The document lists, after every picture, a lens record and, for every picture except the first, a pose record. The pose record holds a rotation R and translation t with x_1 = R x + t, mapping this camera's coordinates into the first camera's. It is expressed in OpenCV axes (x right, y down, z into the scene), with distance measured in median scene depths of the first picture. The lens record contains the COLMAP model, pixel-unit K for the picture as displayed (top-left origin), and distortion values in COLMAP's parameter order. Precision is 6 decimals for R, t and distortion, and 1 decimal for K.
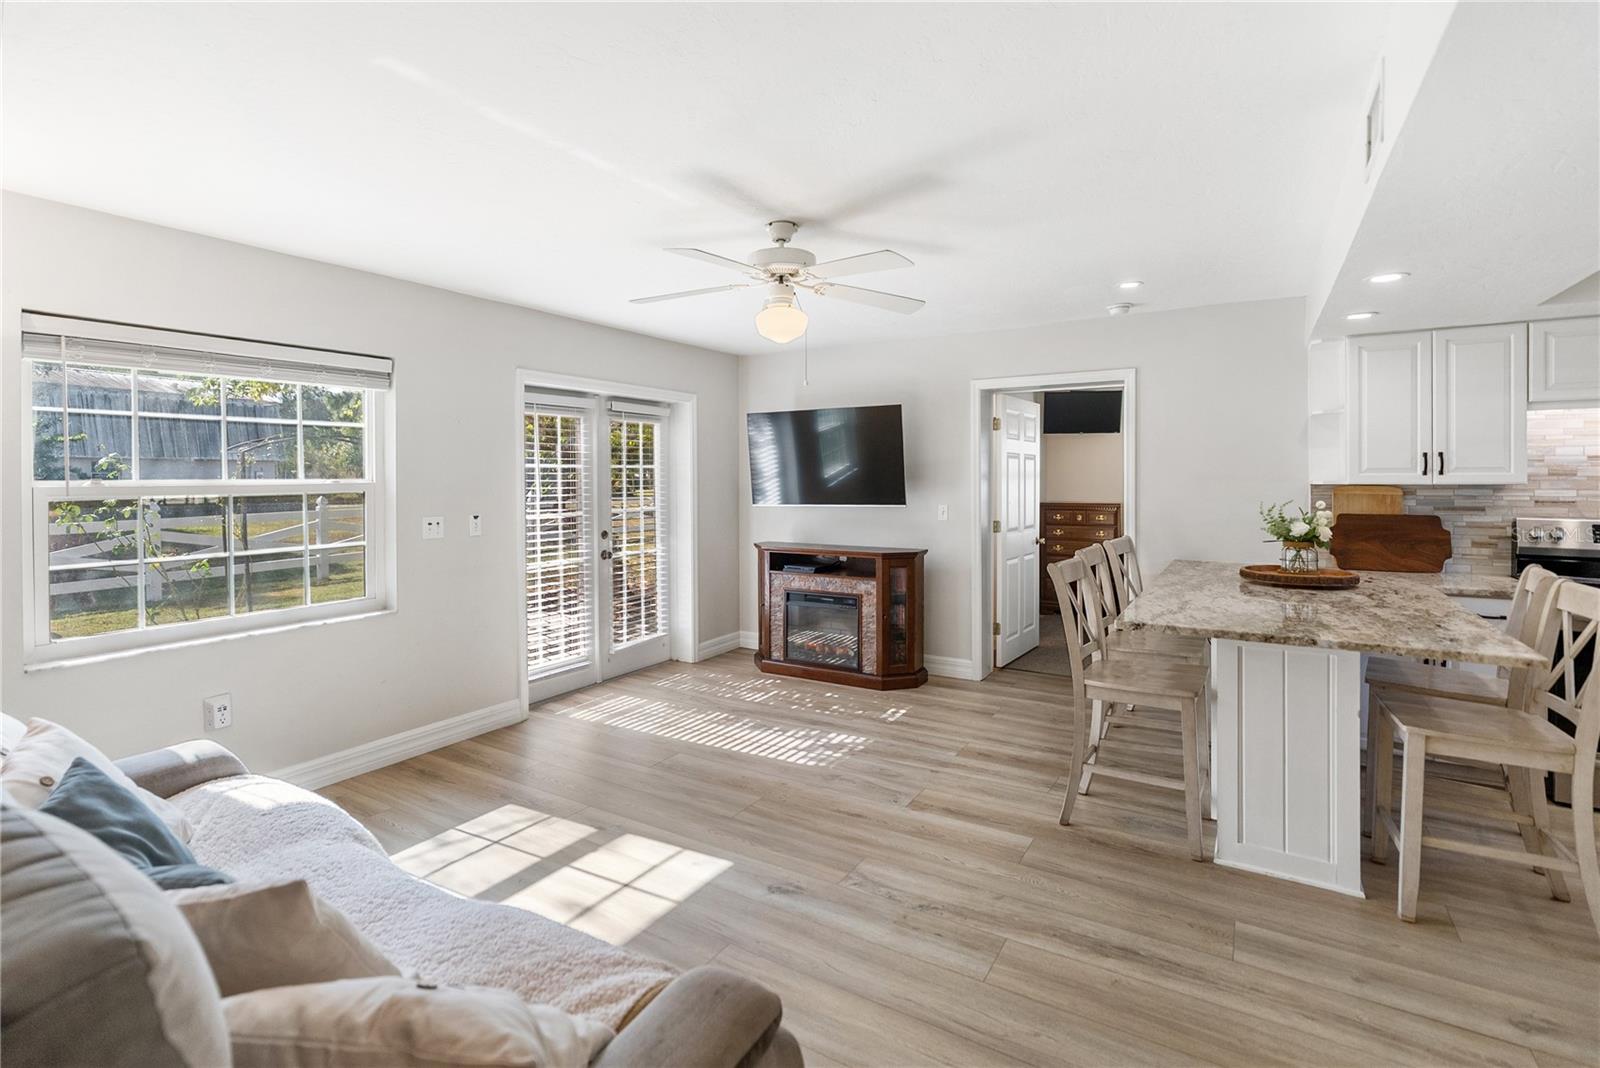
lens RADIAL K [[739.5, 0, 805.6], [0, 739.5, 479.4], [0, 0, 1]] dist [-0.005334, 0.001009]
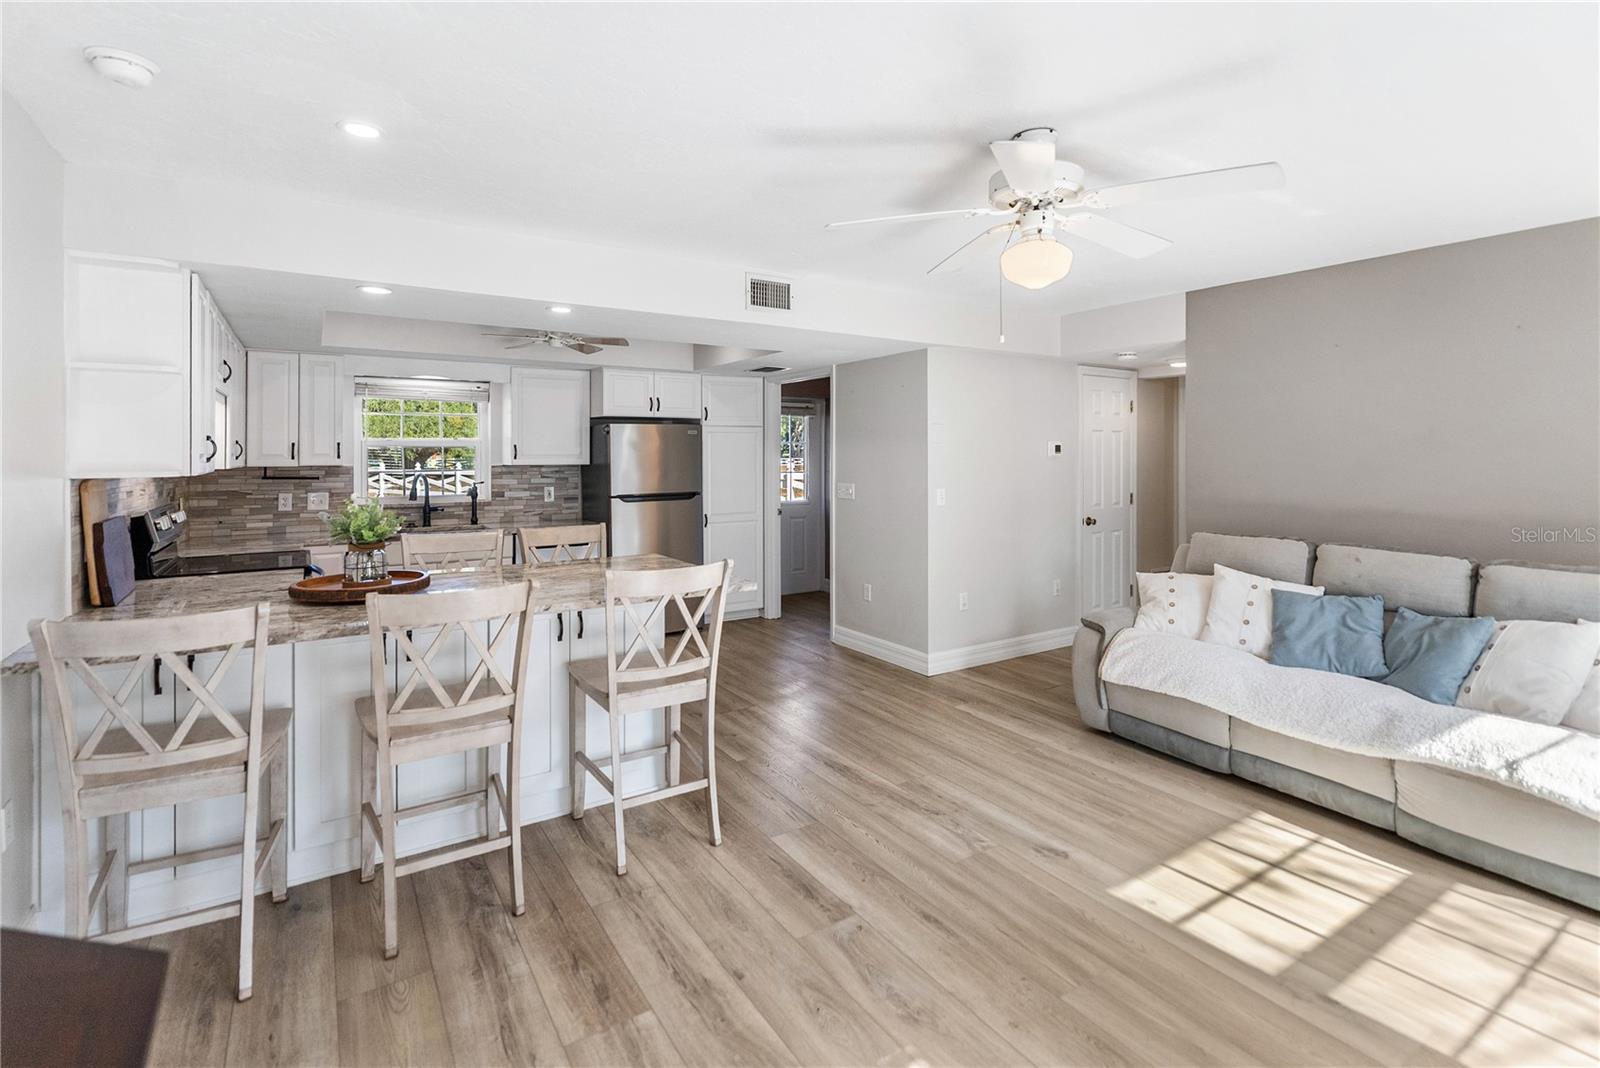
lens RADIAL K [[739.5, 0, 809.0], [0, 739.5, 459.3], [0, 0, 1]] dist [-0.005334, 0.001009]
pose [[-0.899424, 0.003718, 0.437061, -0.121089], [0.006063, 0.999974, 0.003971, -0.007535], [-0.437035, 0.006221, -0.899423, 1.416959]]
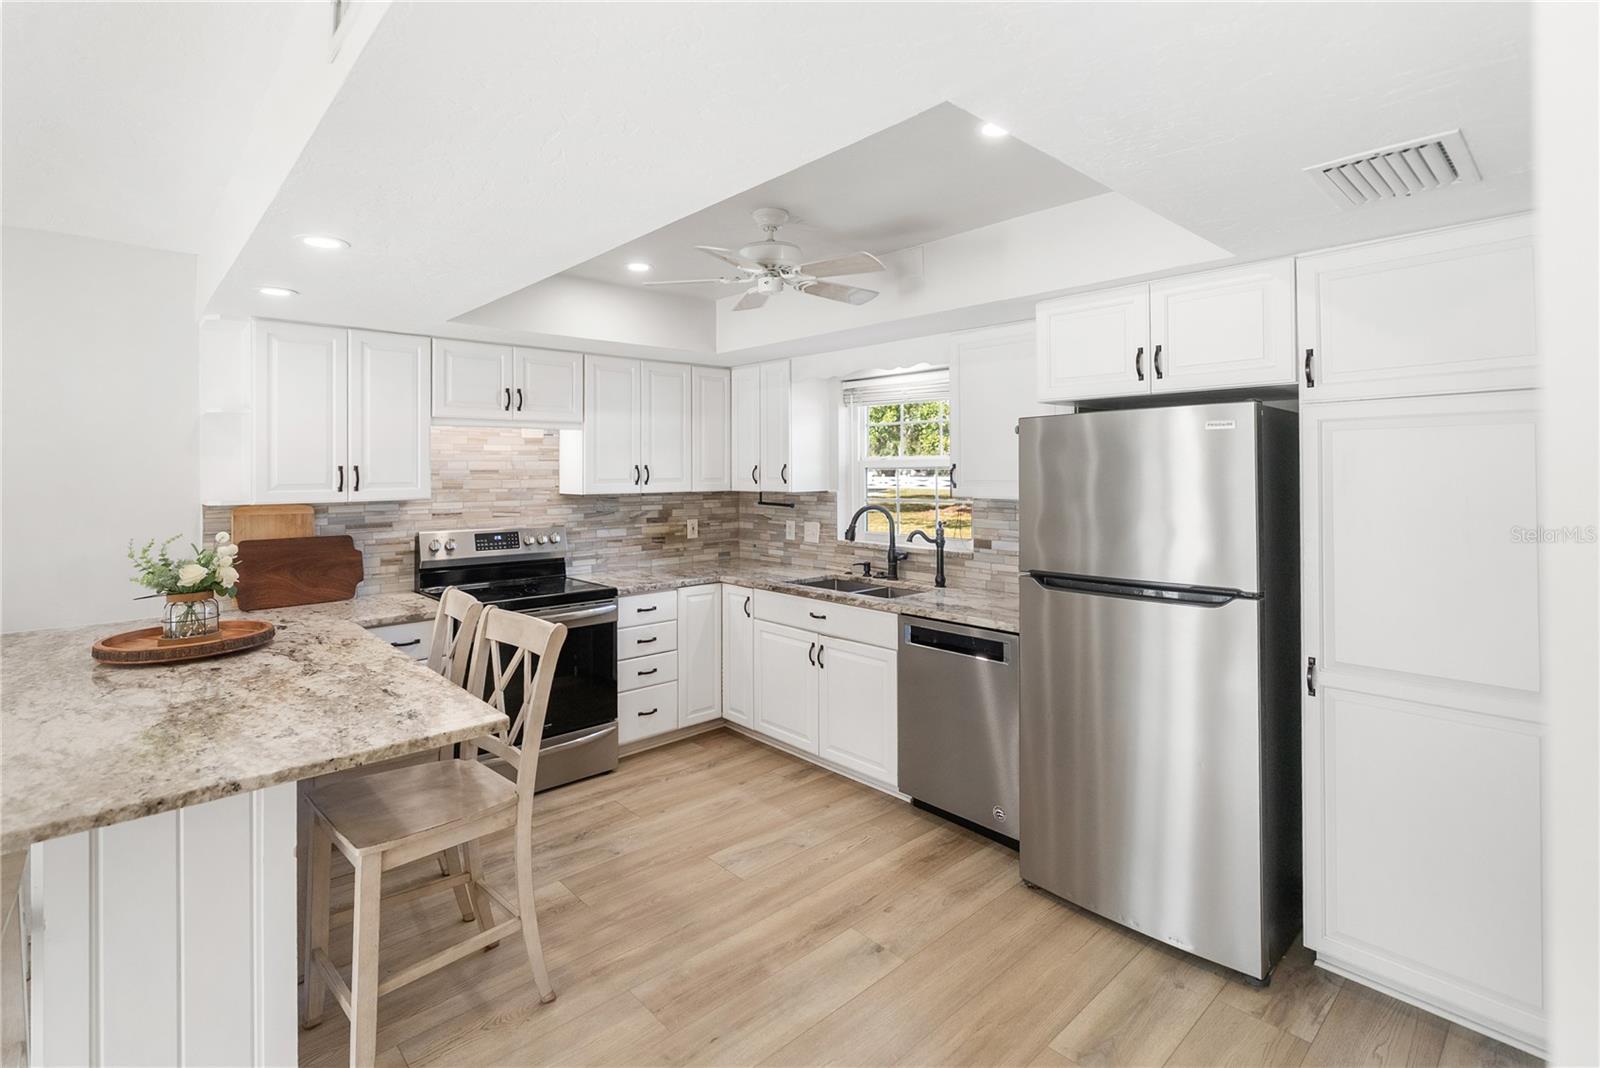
lens RADIAL K [[739.5, 0, 782.4], [0, 739.5, 462.7], [0, 0, 1]] dist [-0.005334, 0.001009]
pose [[0.280488, 0.010863, 0.959796, 0.151515], [0.007590, 0.999880, -0.013535, -0.026014], [-0.959827, 0.011081, 0.280372, 0.262146]]
